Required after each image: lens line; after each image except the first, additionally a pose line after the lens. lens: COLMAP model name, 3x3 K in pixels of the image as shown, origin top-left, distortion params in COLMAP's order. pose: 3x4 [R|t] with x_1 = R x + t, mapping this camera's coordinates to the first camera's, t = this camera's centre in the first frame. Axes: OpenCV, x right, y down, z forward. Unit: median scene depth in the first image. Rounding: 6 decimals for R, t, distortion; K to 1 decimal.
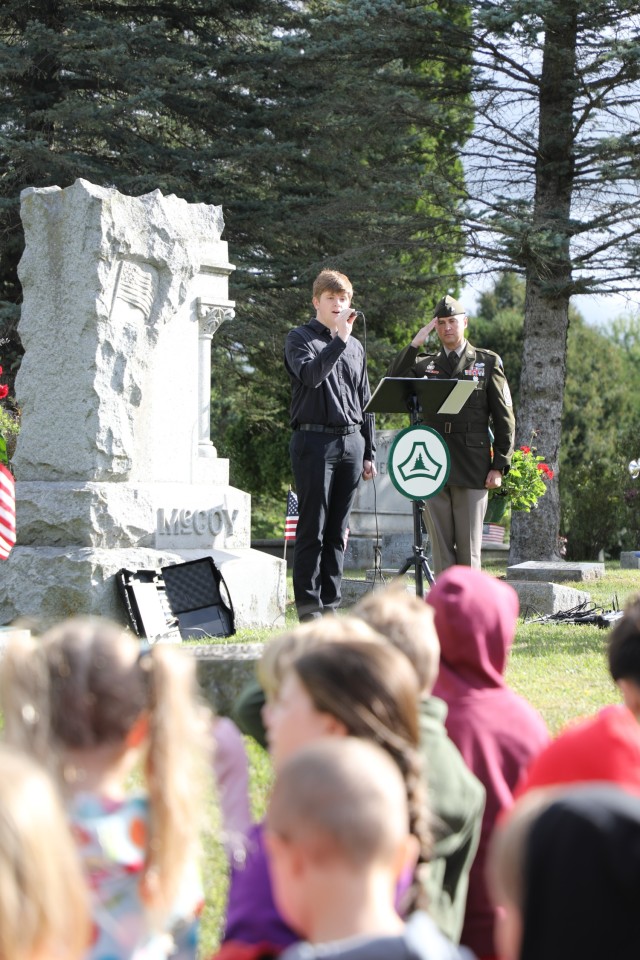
lens RADIAL K [[2708.2, 0, 320.0], [0, 2708.2, 480.0], [0, 0, 1]] dist [0.654902, 1.272218]
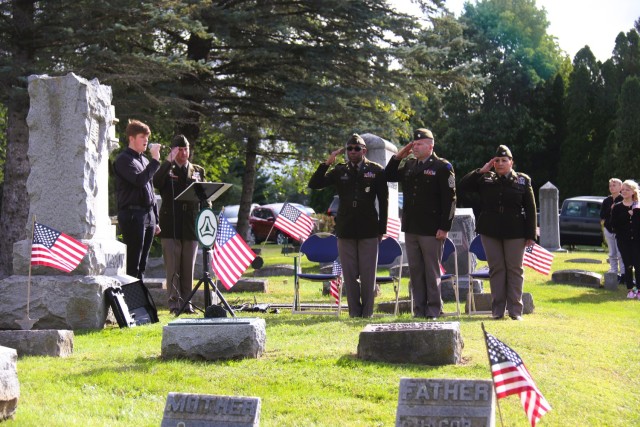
lens RADIAL K [[1805.5, 0, 320.0], [0, 1805.5, 213.5], [0, 0, 1]] dist [0.654902, 1.272218]
pose [[0.889025, 0.005027, 0.457830, -0.495391], [-0.004832, 0.999987, -0.001598, -0.015315], [-0.457833, -0.000791, 0.889038, -0.154274]]
